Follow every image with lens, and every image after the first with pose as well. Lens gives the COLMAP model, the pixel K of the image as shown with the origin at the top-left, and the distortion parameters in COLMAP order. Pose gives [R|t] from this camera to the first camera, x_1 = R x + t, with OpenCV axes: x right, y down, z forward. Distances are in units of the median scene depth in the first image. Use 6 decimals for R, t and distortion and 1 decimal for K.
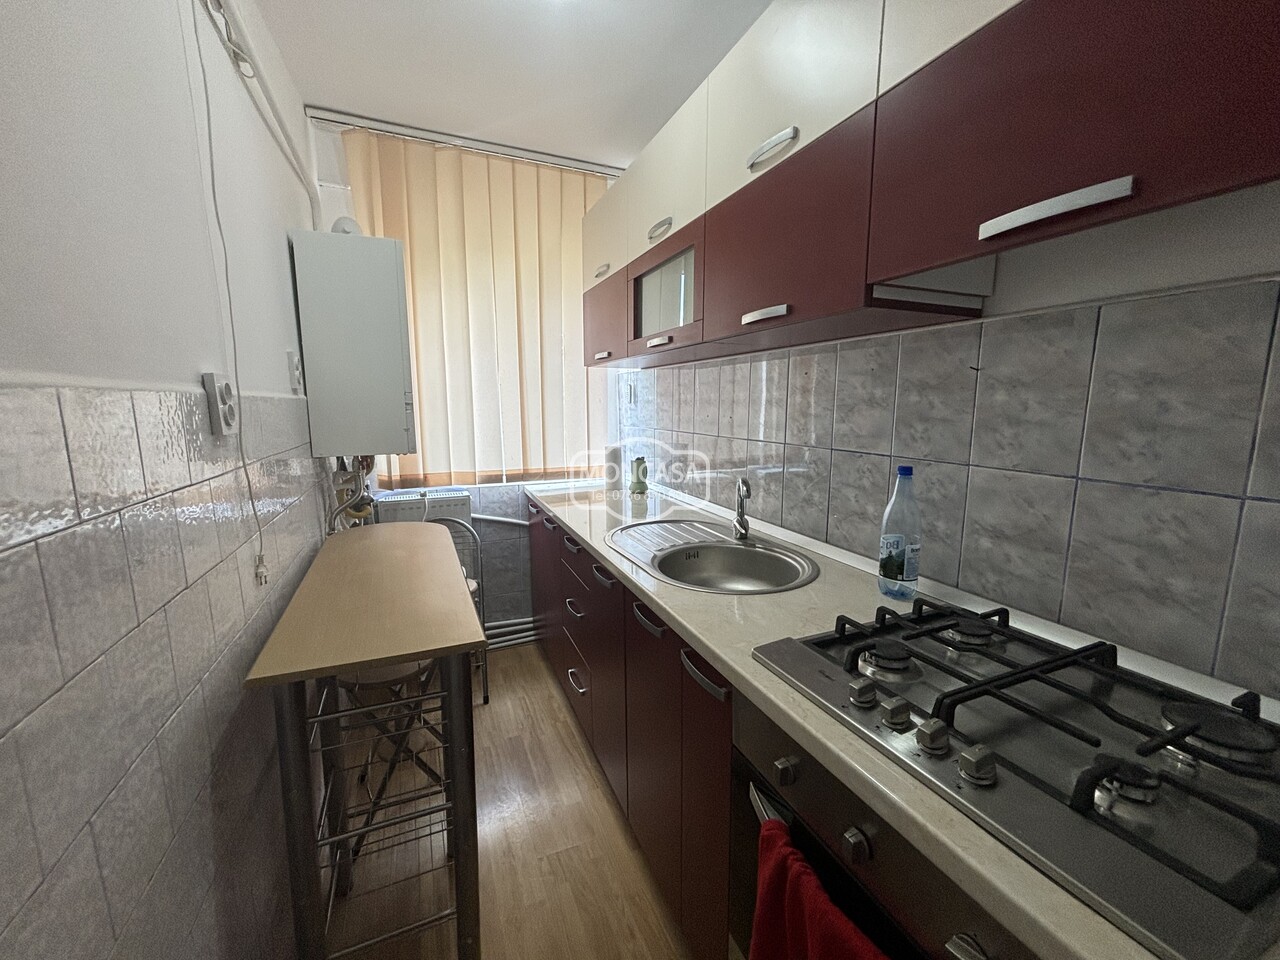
lens RADIAL K [[519.0, 0, 635.6], [0, 519.0, 480.9], [0, 0, 1]] dist [0.001167, -0.000132]
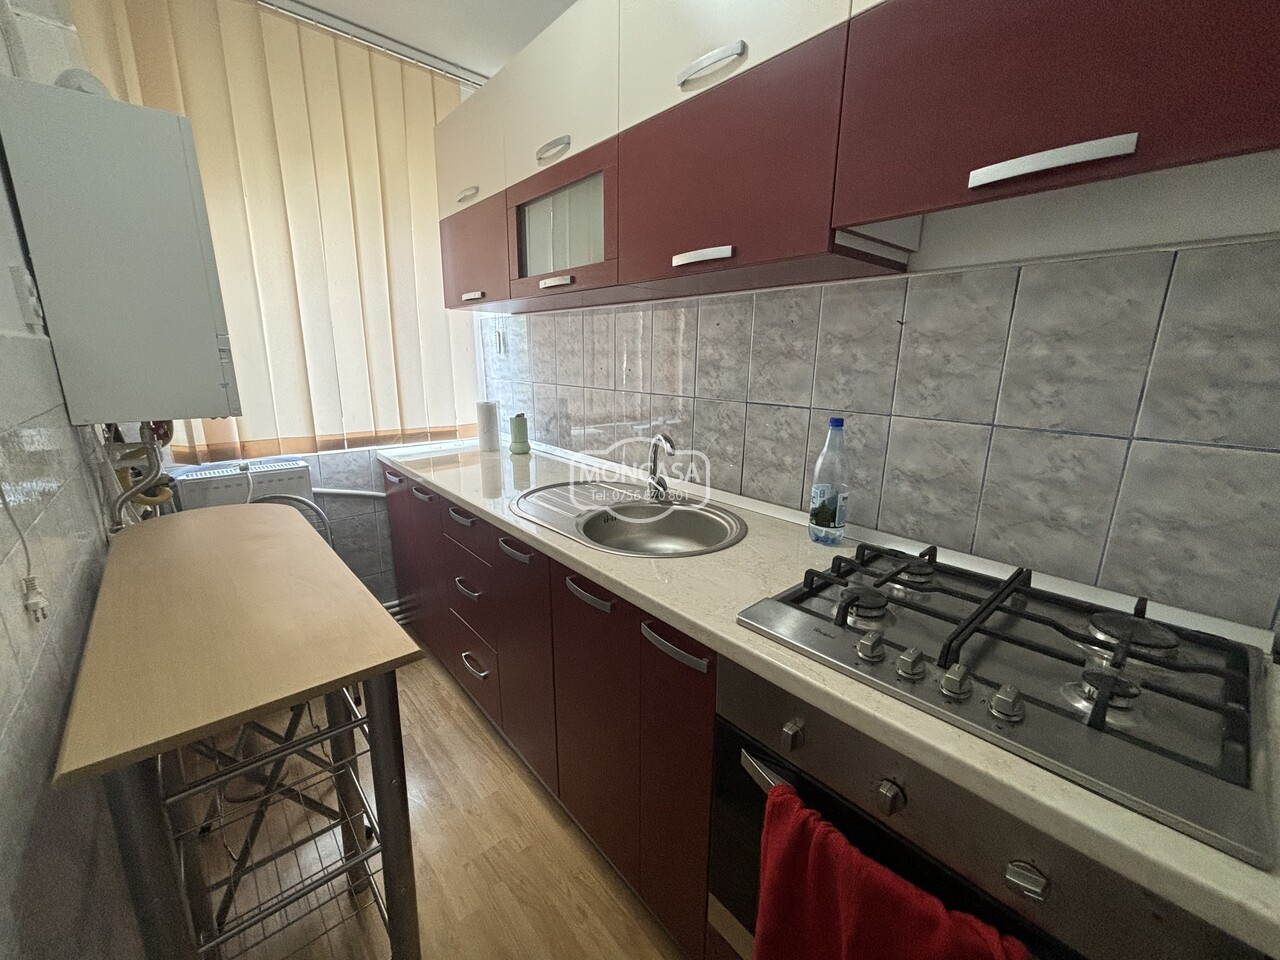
lens RADIAL K [[519.0, 0, 638.8], [0, 519.0, 481.1], [0, 0, 1]] dist [0.001167, -0.000132]
pose [[0.949113, -0.063067, 0.308556, -0.156313], [0.035486, 0.994920, 0.094202, -0.012493], [-0.312930, -0.078459, 0.946530, 0.120142]]
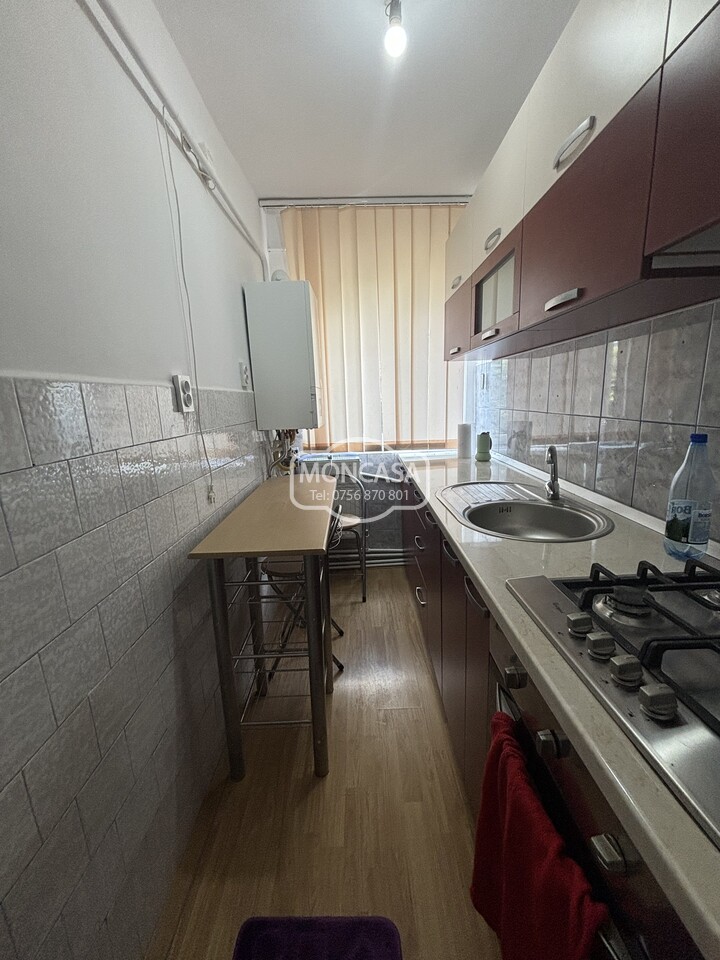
lens RADIAL K [[389.2, 0, 356.8], [0, 389.2, 479.5], [0, 0, 1]] dist [0.001167, -0.000132]
pose [[0.922341, 0.049370, -0.383210, 0.168912], [-0.024835, 0.997327, 0.068715, 0.022235], [0.385578, -0.053862, 0.921102, 0.018473]]
